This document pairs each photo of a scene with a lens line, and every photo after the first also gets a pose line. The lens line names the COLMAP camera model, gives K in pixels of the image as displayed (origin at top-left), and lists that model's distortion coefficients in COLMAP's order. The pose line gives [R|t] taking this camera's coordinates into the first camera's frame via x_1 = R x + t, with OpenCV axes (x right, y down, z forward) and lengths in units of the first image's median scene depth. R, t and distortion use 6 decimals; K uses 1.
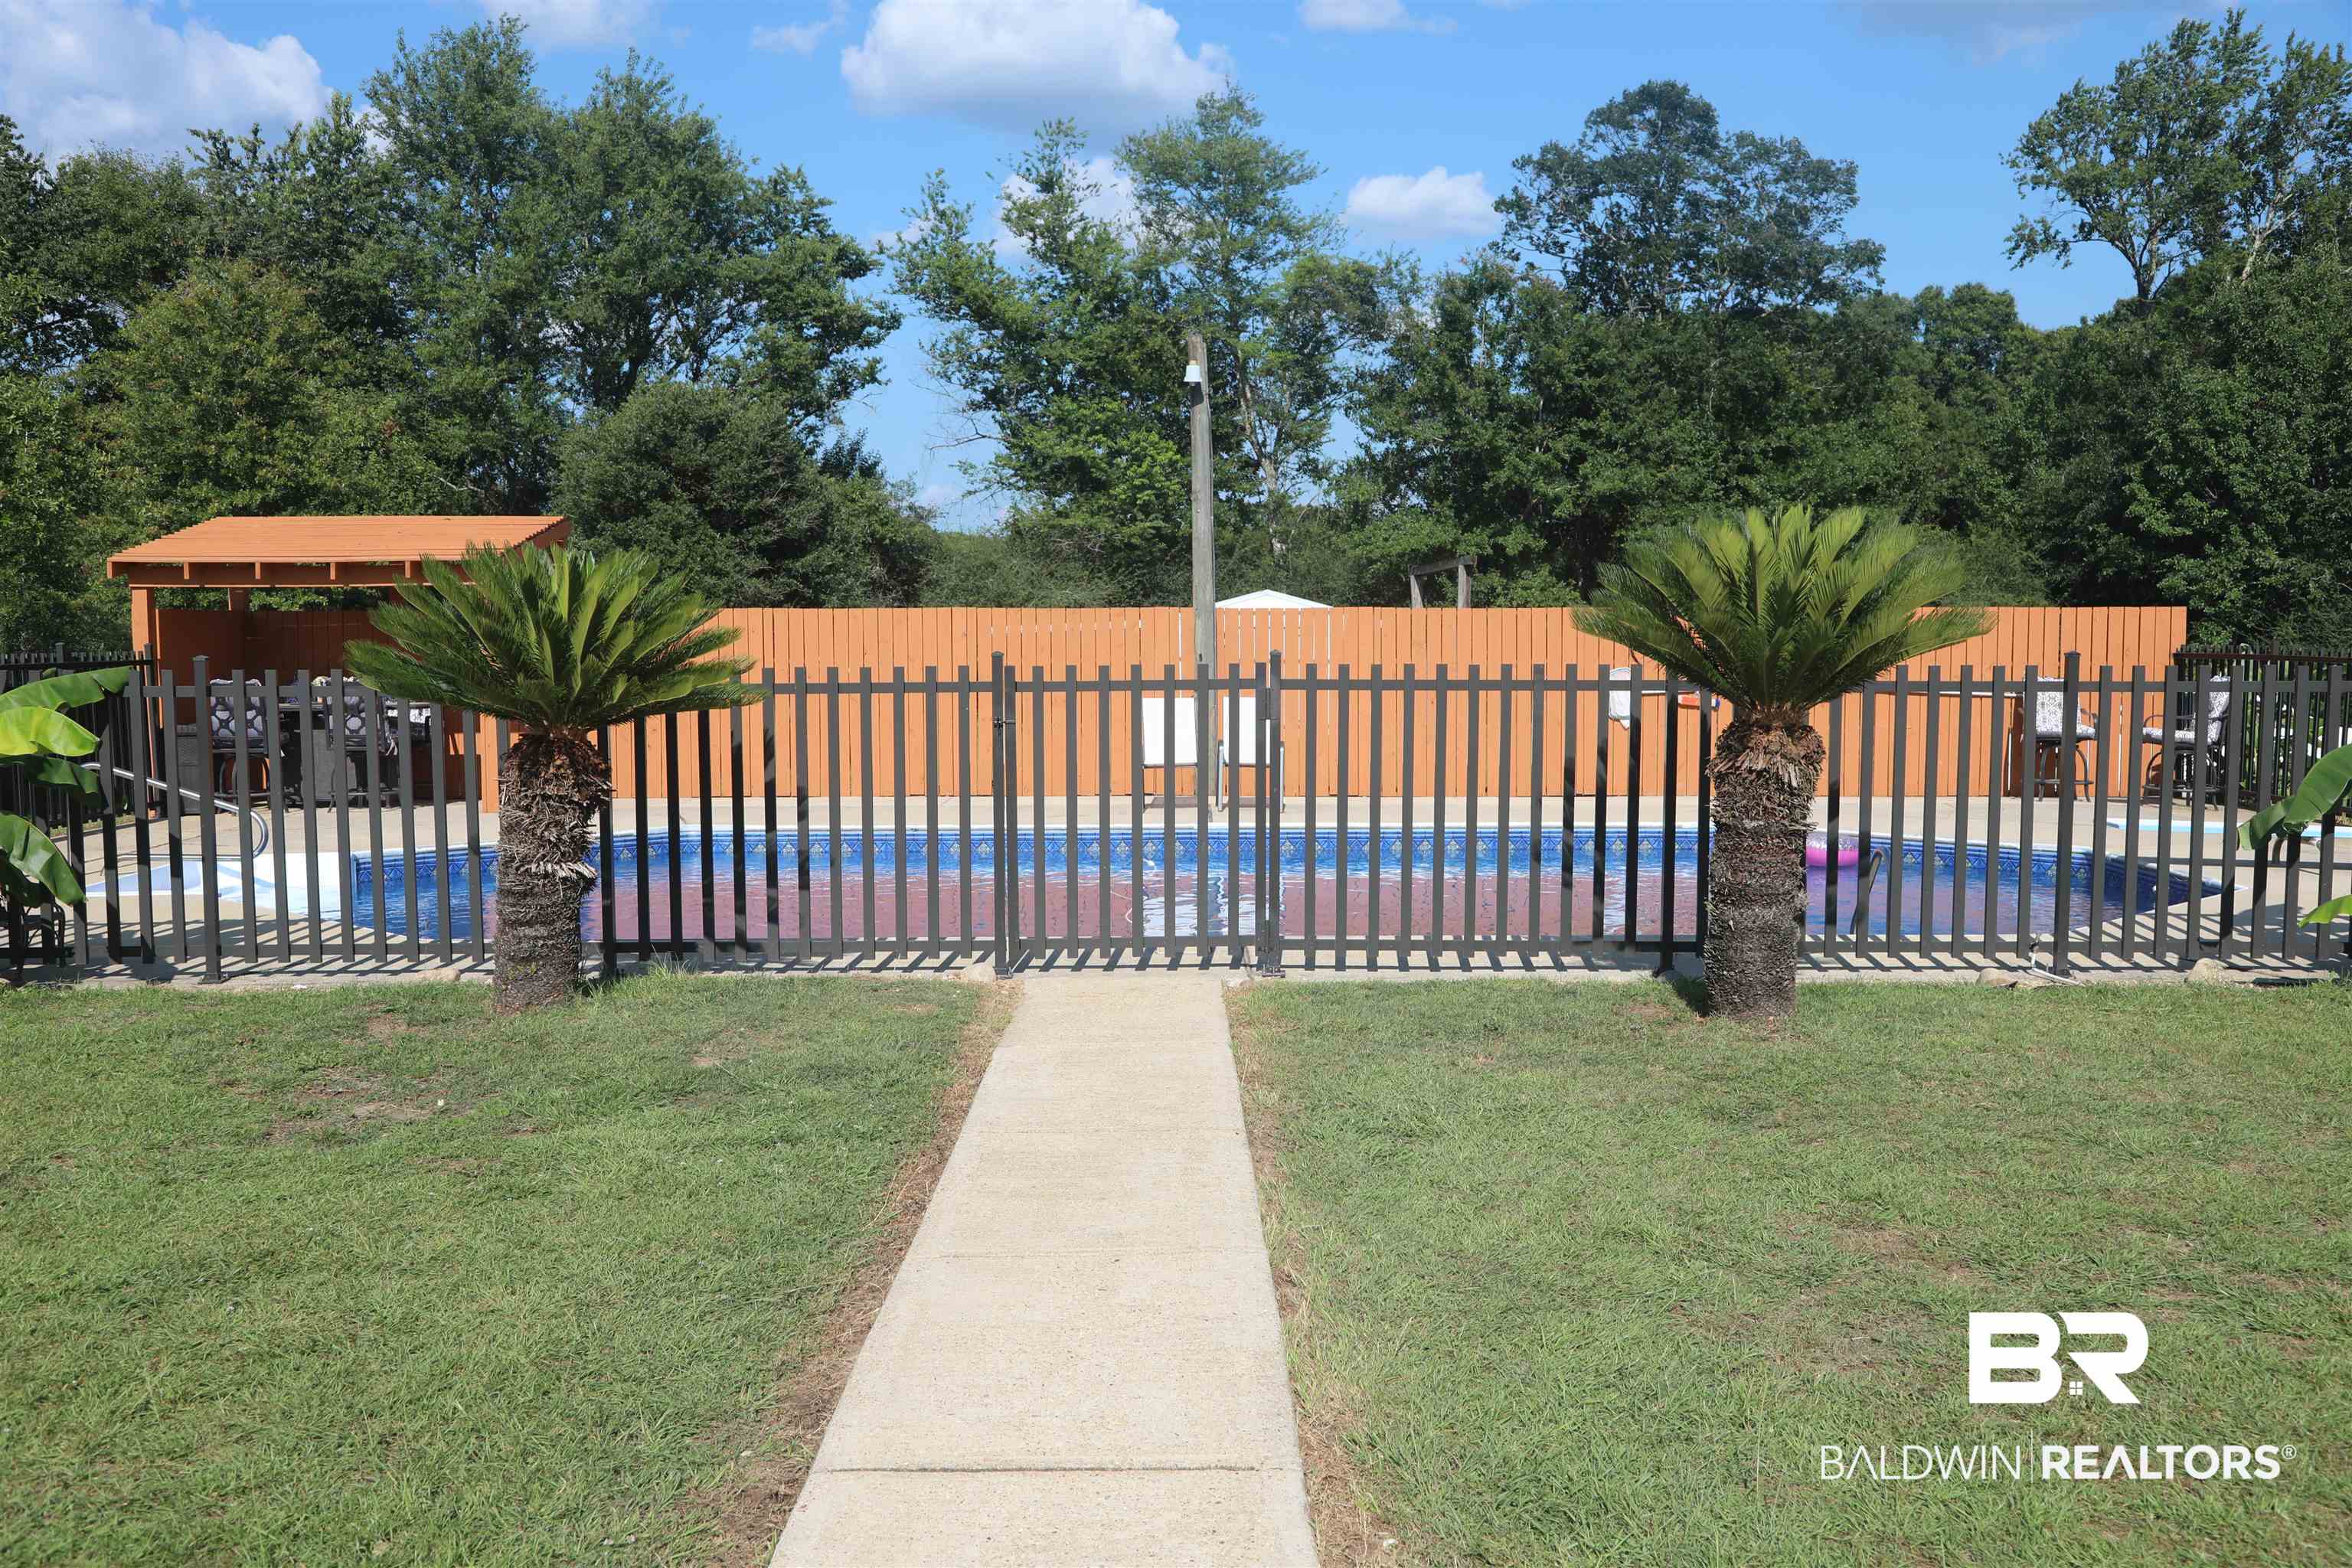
lens RADIAL K [[2172.0, 0, 1170.4], [0, 2172.0, 799.6], [0, 0, 1]] dist [0.008741, 0.000000]
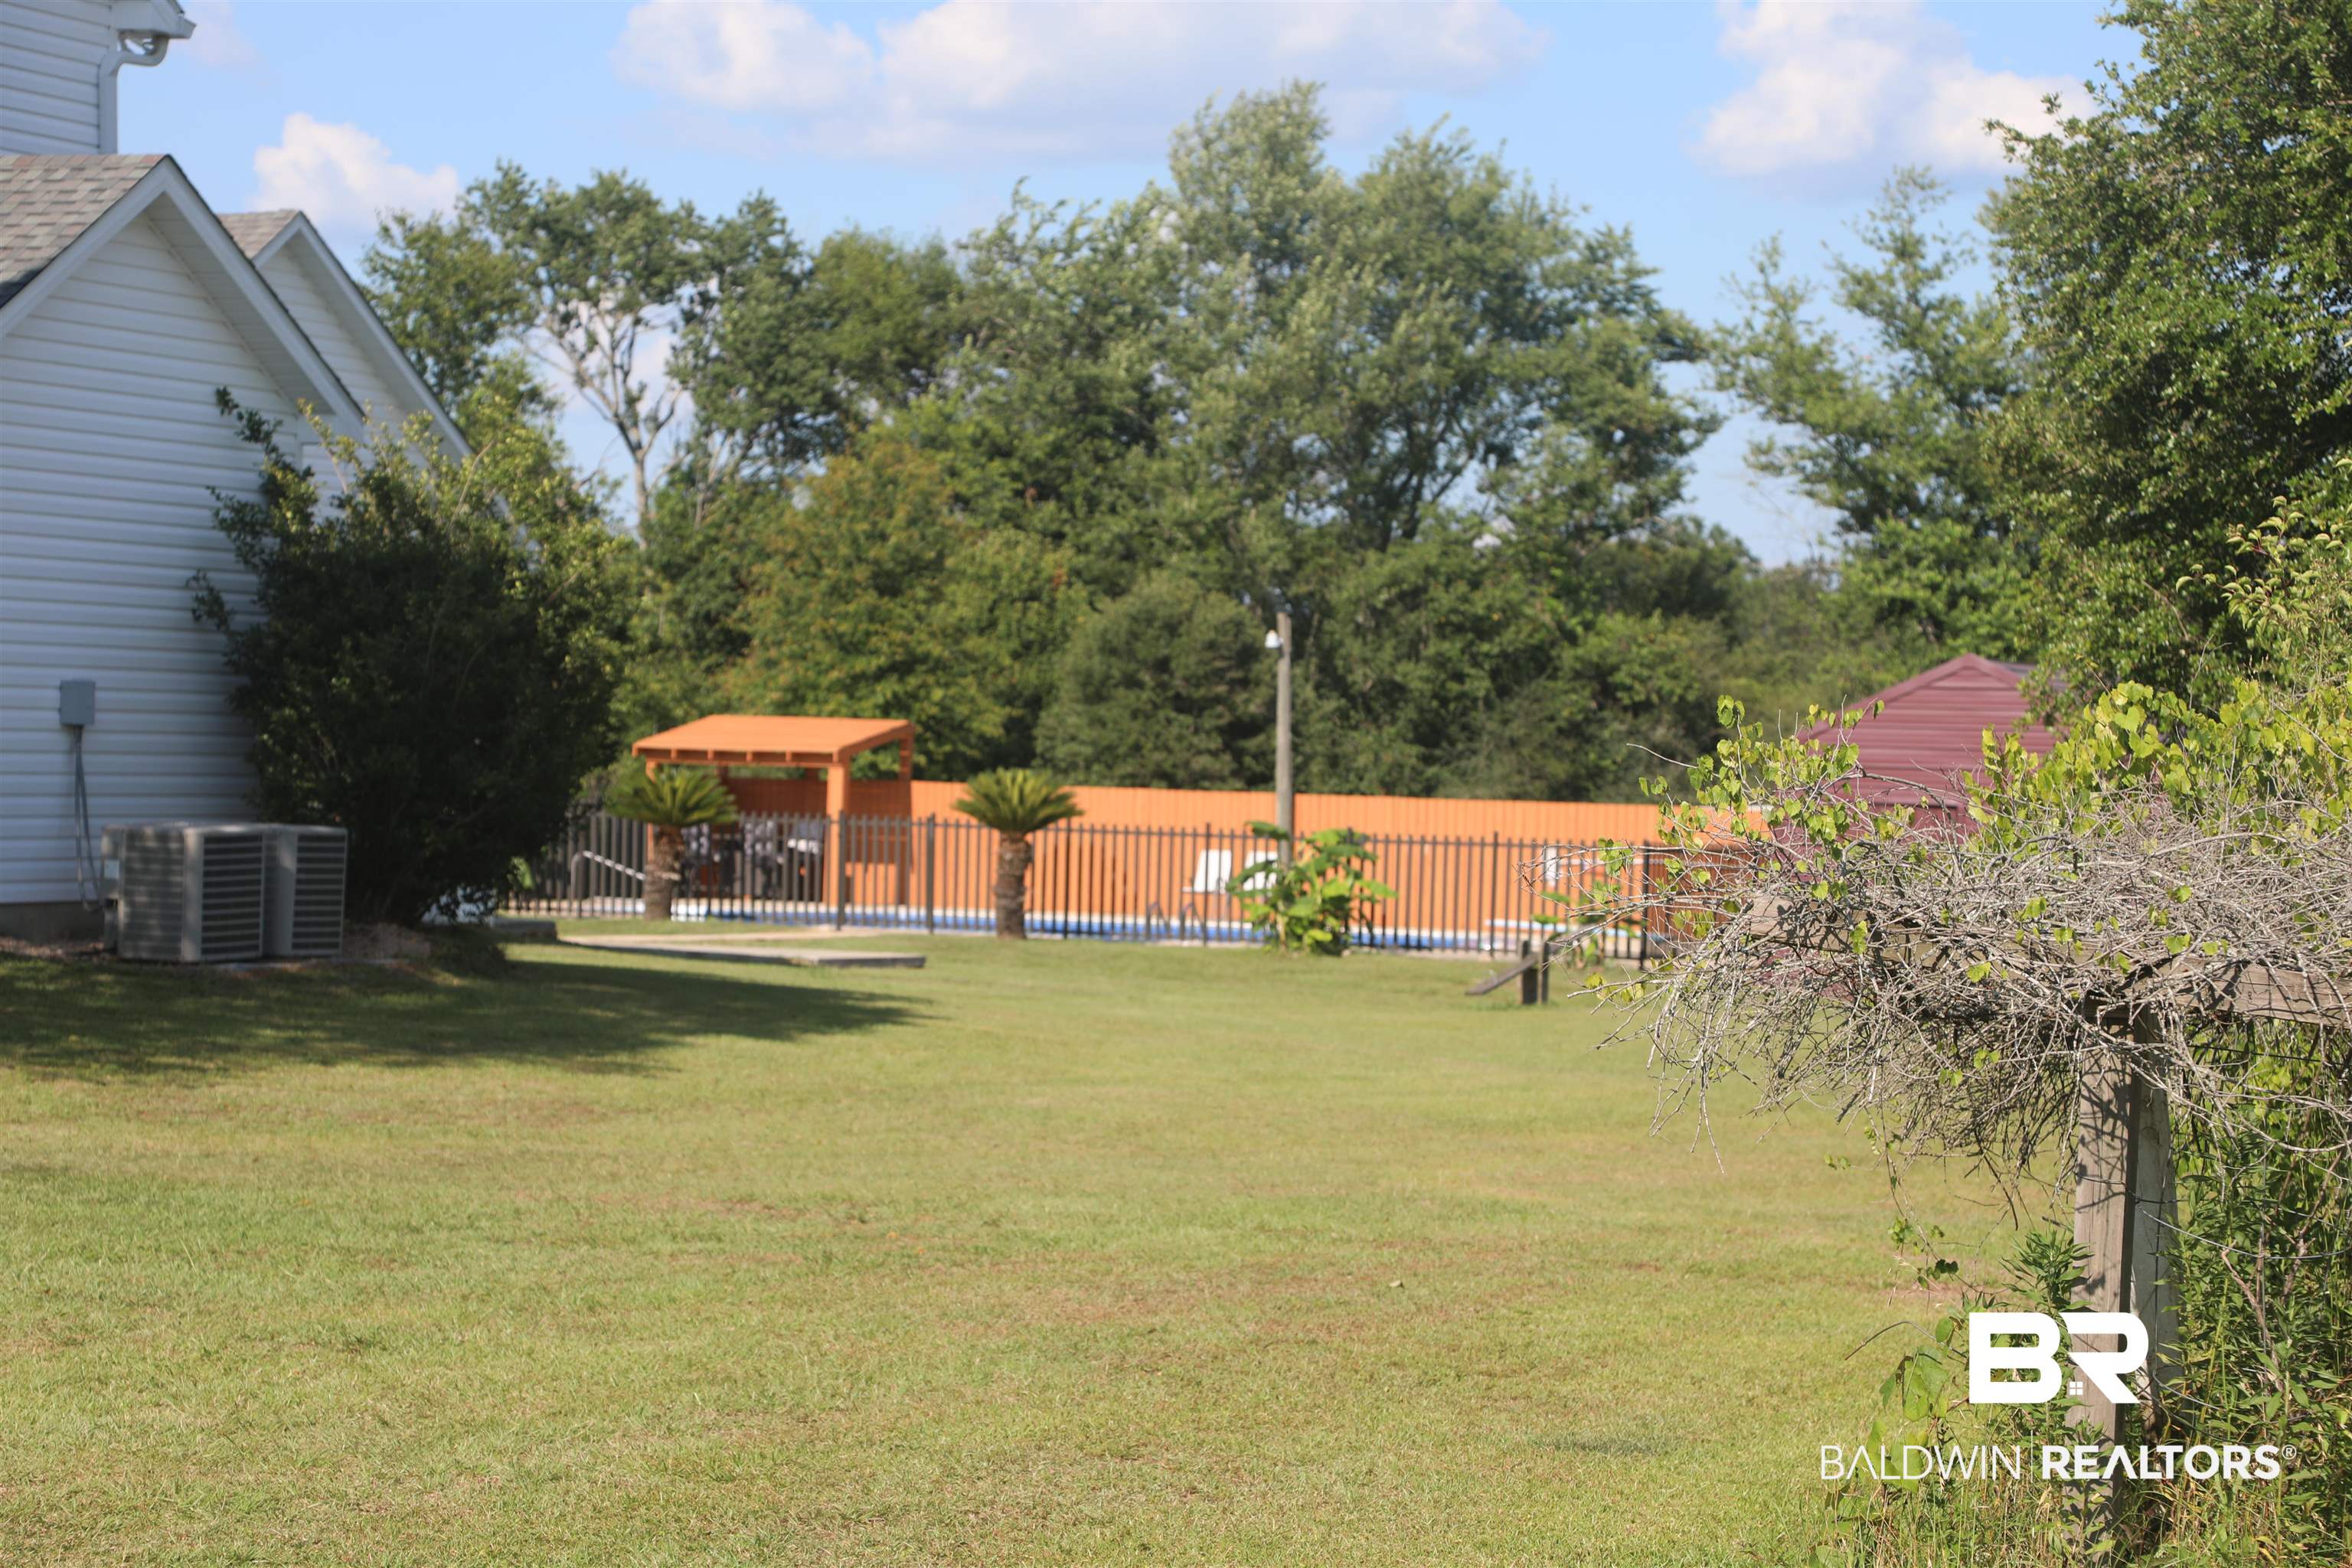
lens RADIAL K [[5234.4, 0, 1163.4], [0, 5234.4, 772.7], [0, 0, 1]] dist [0.347520, 0.000000]
pose [[0.898622, 0.032319, -0.437532, 0.547820], [-0.068637, 0.995359, -0.067447, 0.052251], [0.433322, 0.090640, 0.896670, -0.816740]]
